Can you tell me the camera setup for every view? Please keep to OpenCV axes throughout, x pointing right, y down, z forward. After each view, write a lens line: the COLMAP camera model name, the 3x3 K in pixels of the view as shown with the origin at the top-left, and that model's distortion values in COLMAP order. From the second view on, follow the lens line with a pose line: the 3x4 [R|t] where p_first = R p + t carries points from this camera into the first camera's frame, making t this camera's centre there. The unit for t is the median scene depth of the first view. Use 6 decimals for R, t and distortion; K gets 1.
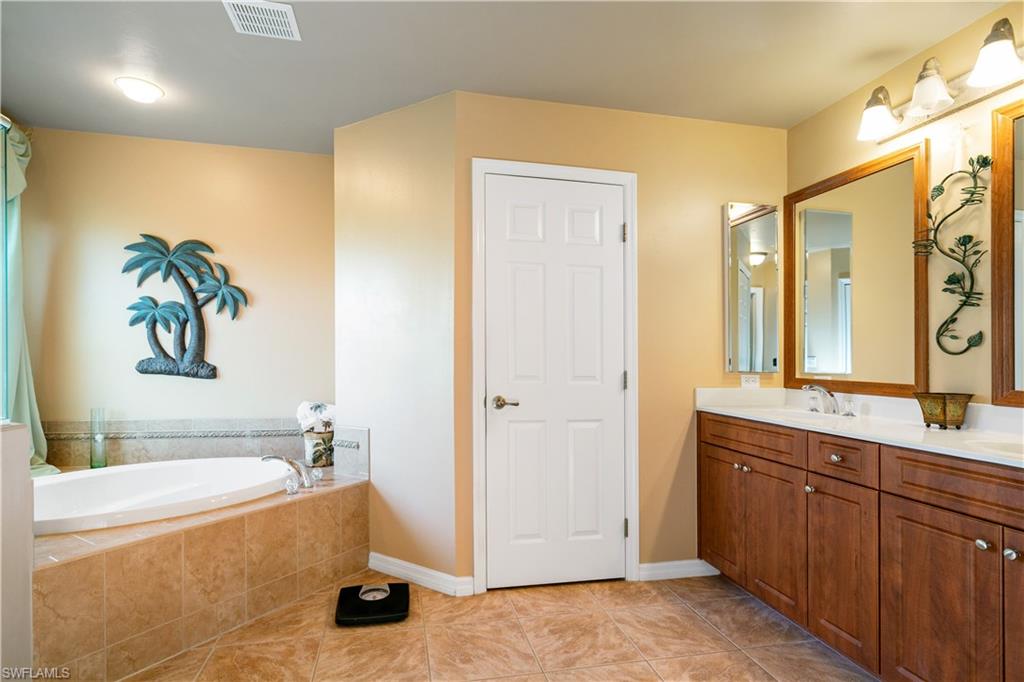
lens RADIAL K [[521.2, 0, 510.5], [0, 521.2, 358.8], [0, 0, 1]] dist [-0.000490, -0.000106]
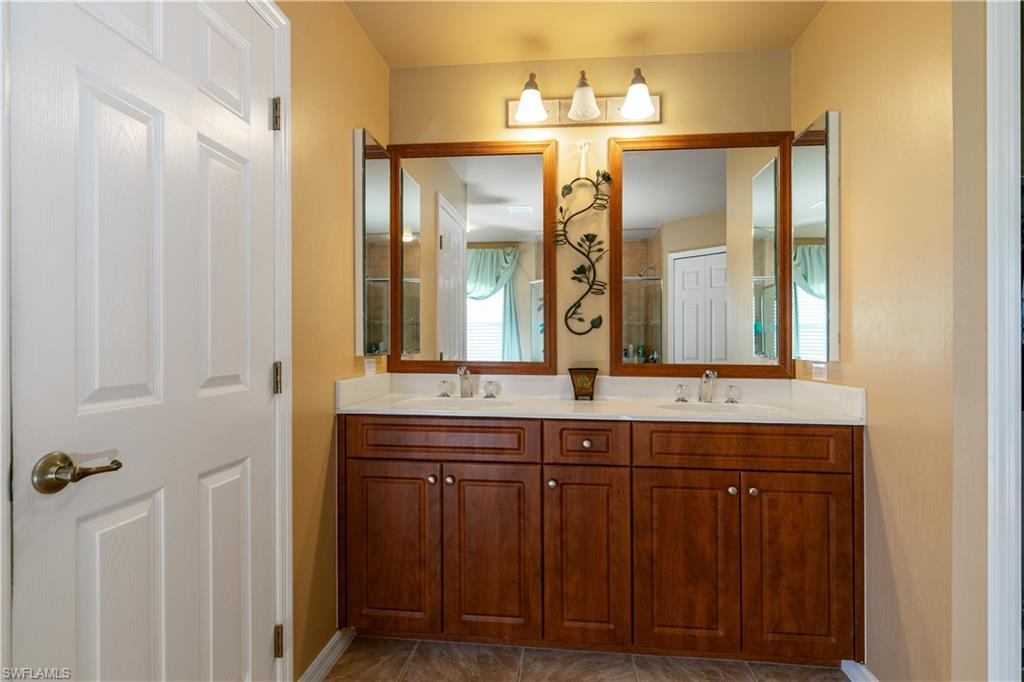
lens RADIAL K [[523.1, 0, 511.7], [0, 523.1, 336.3], [0, 0, 1]] dist [-0.000992, -0.000153]
pose [[0.321203, 0.002410, 0.947007, -0.262051], [-0.000750, 0.999997, -0.002290, -0.001813], [-0.947010, 0.000025, 0.321204, 0.672249]]
